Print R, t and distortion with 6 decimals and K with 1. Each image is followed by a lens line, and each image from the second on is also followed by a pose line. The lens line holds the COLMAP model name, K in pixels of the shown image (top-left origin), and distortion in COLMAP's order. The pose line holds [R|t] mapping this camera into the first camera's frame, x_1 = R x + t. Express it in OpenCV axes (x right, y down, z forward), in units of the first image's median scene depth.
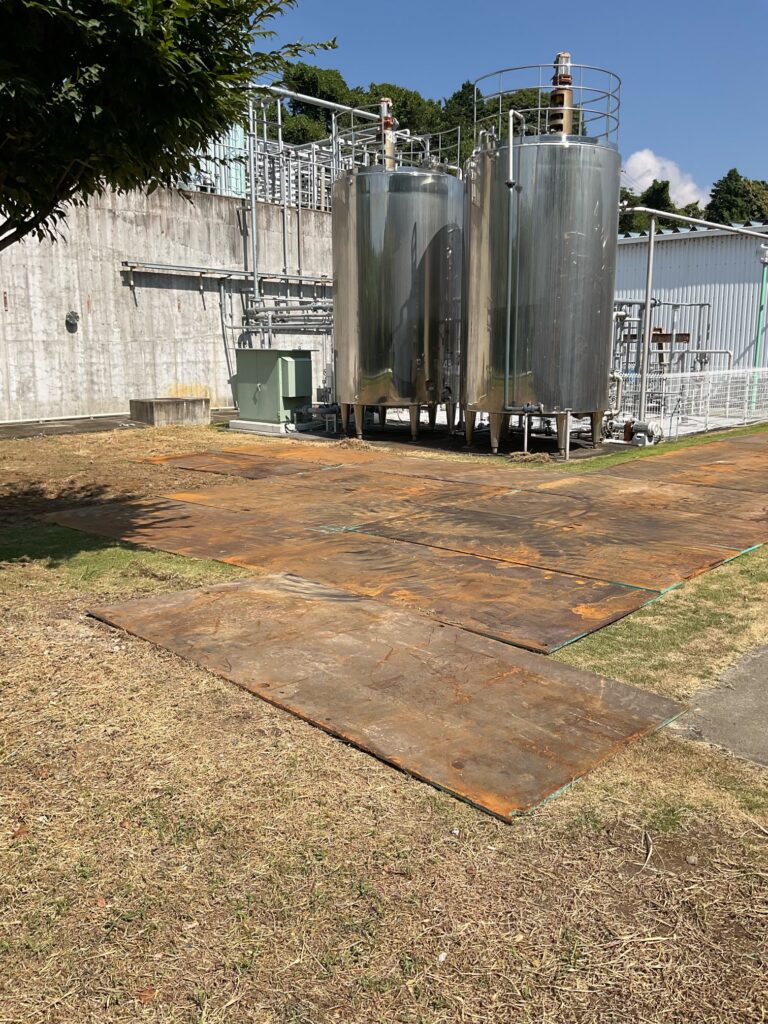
lens RADIAL K [[882.4, 0, 384.0], [0, 882.4, 512.0], [0, 0, 1]] dist [0.124397, -0.242838]
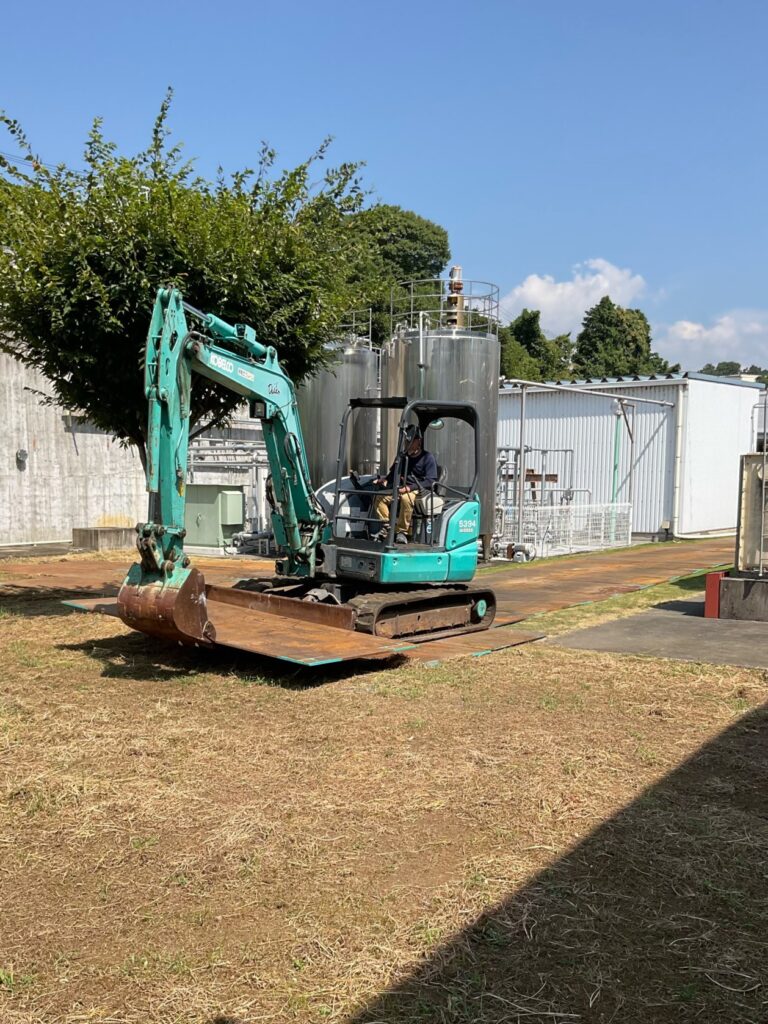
lens RADIAL K [[865.1, 0, 381.5], [0, 865.1, 587.0], [0, 0, 1]] dist [0.074156, 0.002366]
pose [[0.992361, -0.007444, 0.123147, -0.036736], [0.015345, 0.997874, -0.063334, 0.021735], [-0.122413, 0.064739, 0.990365, -0.120480]]
